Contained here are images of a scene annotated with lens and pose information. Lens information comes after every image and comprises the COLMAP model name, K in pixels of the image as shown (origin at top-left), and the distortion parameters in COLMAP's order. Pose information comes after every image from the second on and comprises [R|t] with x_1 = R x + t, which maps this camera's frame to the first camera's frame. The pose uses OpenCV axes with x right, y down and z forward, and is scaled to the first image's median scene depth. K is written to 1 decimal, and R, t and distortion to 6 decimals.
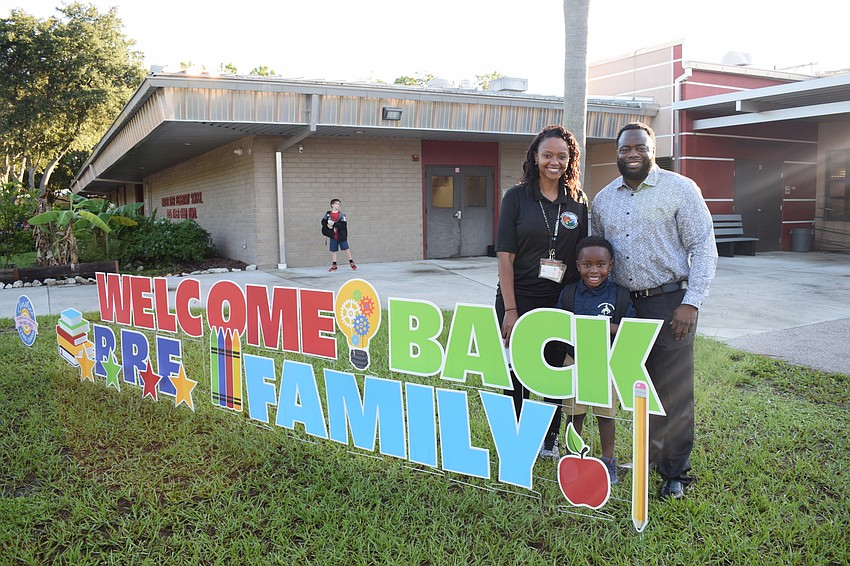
lens RADIAL K [[745.9, 0, 425.0], [0, 745.9, 283.0], [0, 0, 1]] dist [-0.086985, -0.000256]
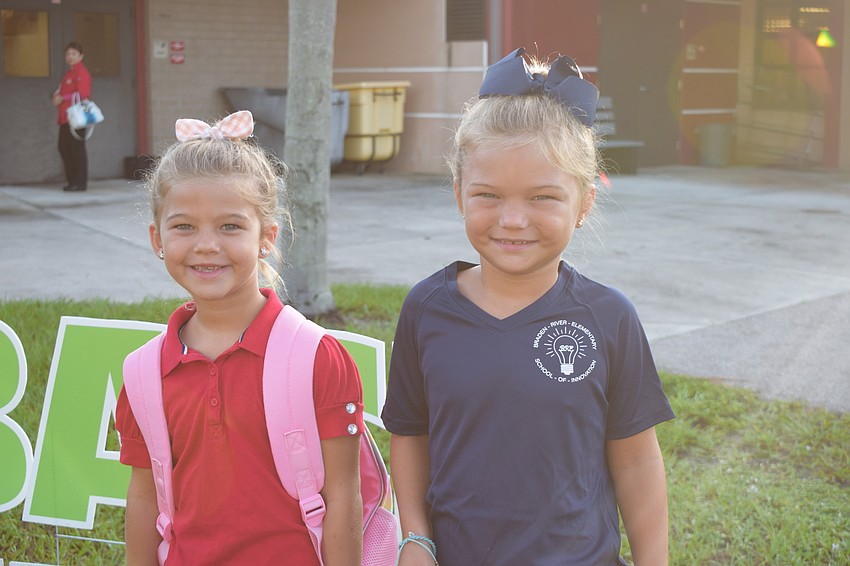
lens RADIAL K [[1410.3, 0, 426.2], [0, 1410.3, 282.6], [0, 0, 1]] dist [0.011450, -0.016327]
pose [[0.956466, -0.026326, 0.290654, 0.003678], [0.014929, 0.999033, 0.041361, -0.005199], [-0.291462, -0.035221, 0.955934, 0.088895]]
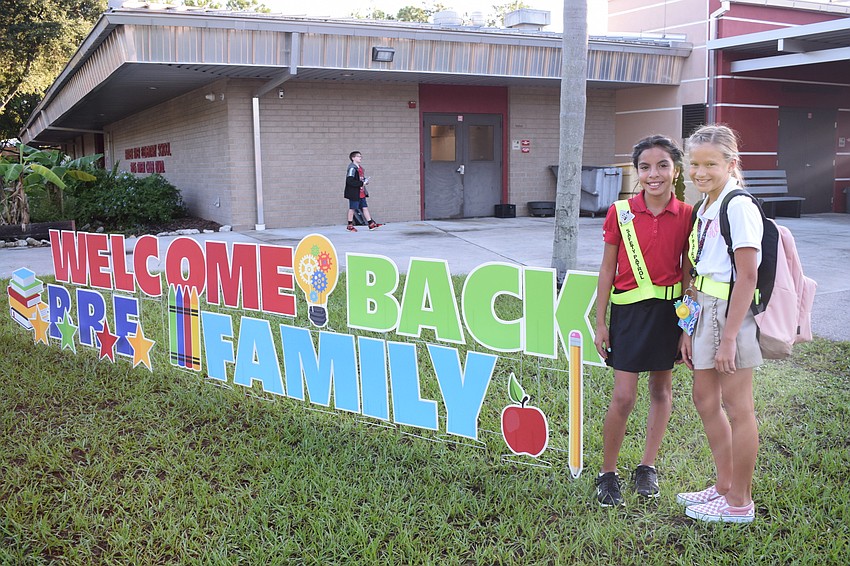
lens RADIAL K [[872.8, 0, 425.0], [0, 872.8, 283.0], [0, 0, 1]] dist [-0.068835, -0.006341]
pose [[0.999920, 0.004317, -0.011848, 0.023596], [-0.003864, 0.999273, 0.037938, 0.005212], [0.012003, -0.037890, 0.999210, -0.051688]]
